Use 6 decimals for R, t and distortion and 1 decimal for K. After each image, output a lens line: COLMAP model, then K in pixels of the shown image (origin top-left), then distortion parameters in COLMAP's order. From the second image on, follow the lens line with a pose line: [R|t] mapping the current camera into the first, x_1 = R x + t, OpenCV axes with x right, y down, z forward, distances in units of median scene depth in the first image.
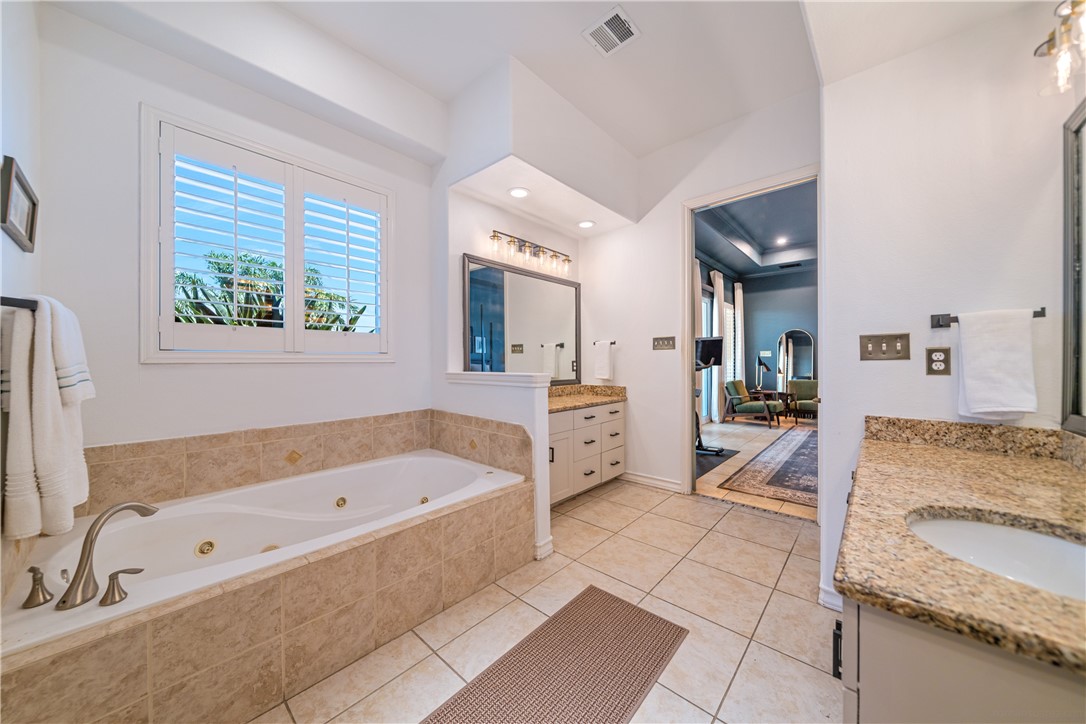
lens RADIAL K [[373.9, 0, 545.7], [0, 373.9, 361.0], [0, 0, 1]] dist [0.000853, -0.000001]
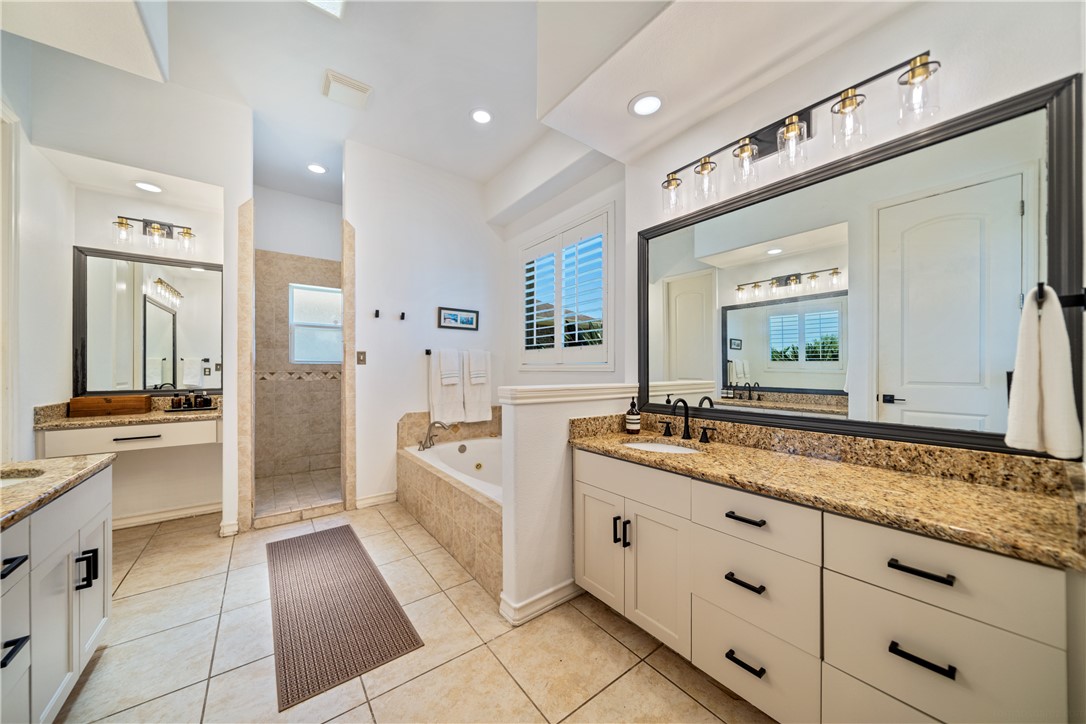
lens RADIAL K [[373.9, 0, 548.1], [0, 373.9, 369.1], [0, 0, 1]] dist [0.000853, -0.000001]
pose [[-0.193774, 0.003632, -0.981039, 0.822891], [0.001203, 0.999993, 0.003465, -0.007079], [0.981045, -0.000509, -0.193777, 1.349900]]
